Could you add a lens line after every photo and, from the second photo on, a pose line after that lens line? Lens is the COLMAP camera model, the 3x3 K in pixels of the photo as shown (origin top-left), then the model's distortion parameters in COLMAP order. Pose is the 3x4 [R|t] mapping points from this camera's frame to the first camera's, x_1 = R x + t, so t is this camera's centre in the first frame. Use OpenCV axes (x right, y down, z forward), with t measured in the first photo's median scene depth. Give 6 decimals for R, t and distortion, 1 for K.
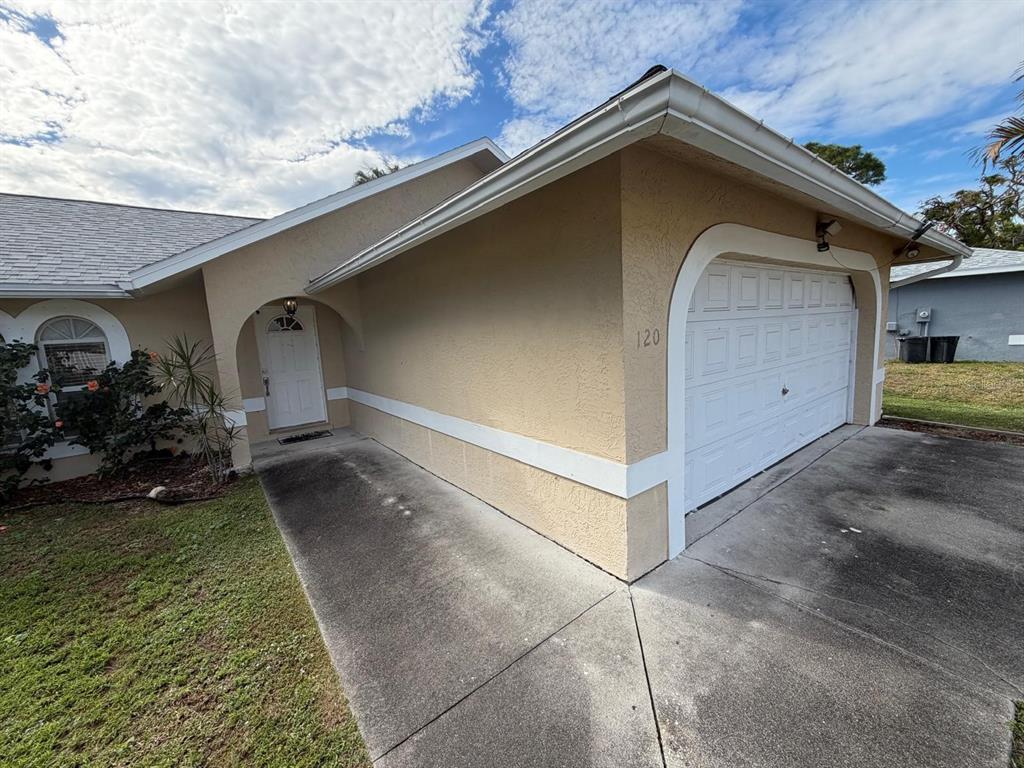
lens RADIAL K [[410.0, 0, 512.0], [0, 410.0, 384.0], [0, 0, 1]] dist [-0.000130, 0.000297]
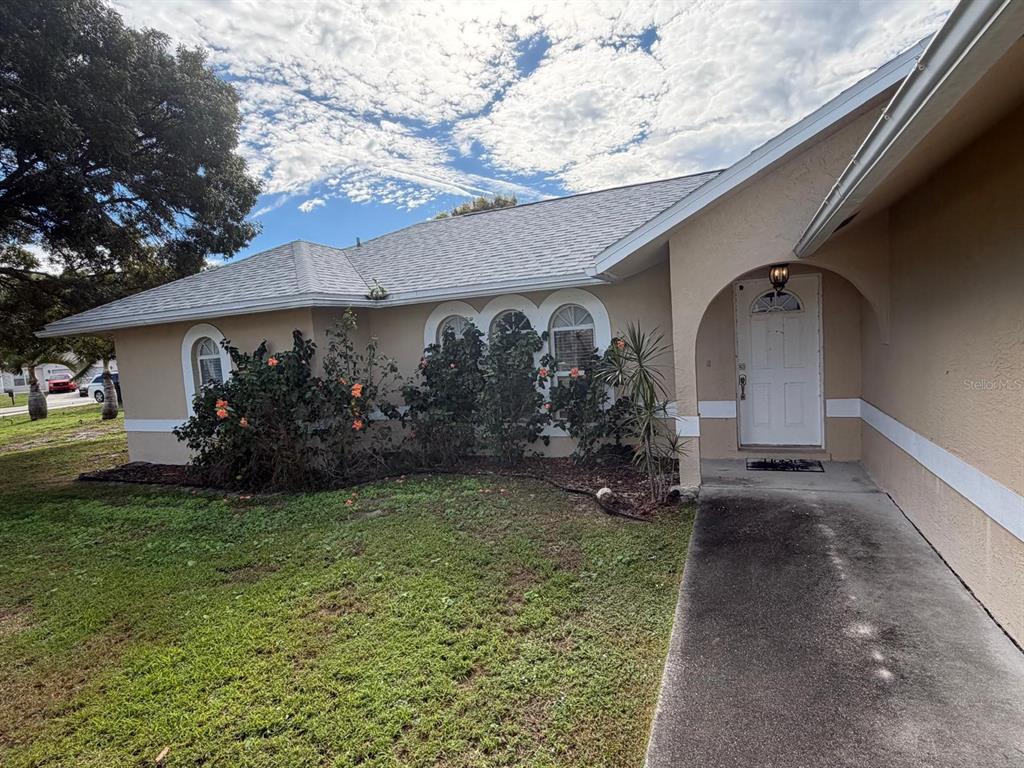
lens RADIAL K [[529.5, 0, 512.0], [0, 529.5, 384.0], [0, 0, 1]] dist [-0.004751, -0.000202]
pose [[0.495752, 0.093462, -0.863420, 0.036548], [-0.076438, 0.995030, 0.063820, -0.039242], [0.865094, 0.034359, 0.500432, 0.207733]]
